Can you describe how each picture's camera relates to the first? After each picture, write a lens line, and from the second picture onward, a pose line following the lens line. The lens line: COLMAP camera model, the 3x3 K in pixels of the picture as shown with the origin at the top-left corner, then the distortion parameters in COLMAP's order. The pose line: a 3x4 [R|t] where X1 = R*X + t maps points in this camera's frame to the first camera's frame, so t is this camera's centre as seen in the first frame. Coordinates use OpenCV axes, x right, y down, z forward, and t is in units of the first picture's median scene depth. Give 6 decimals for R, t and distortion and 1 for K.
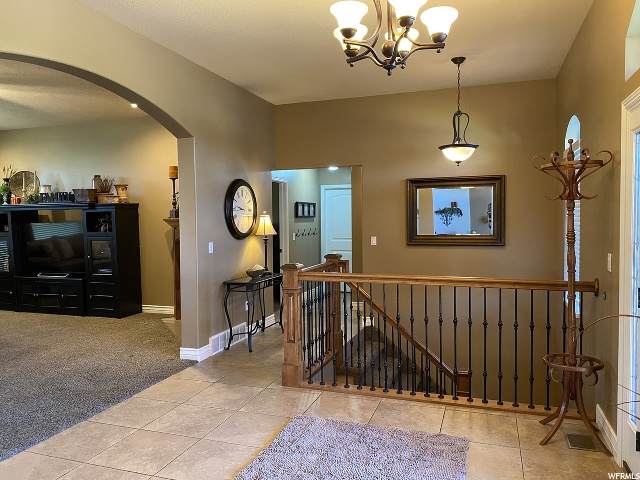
lens RADIAL K [[487.8, 0, 320.0], [0, 487.8, 236.7], [0, 0, 1]] dist [0.012429, -0.010132]
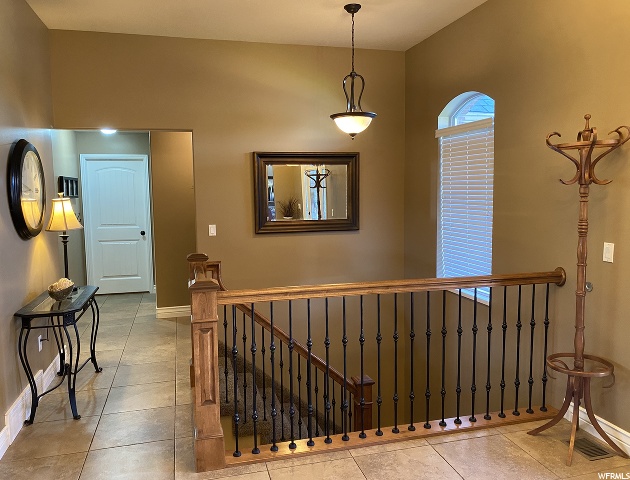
lens RADIAL K [[486.9, 0, 315.0], [0, 486.9, 242.6], [0, 0, 1]] dist [0.011598, -0.007242]
pose [[0.824084, -0.059611, 0.563323, -0.211435], [0.022985, 0.997147, 0.071893, -0.026102], [-0.566002, -0.046298, 0.823103, 0.293803]]
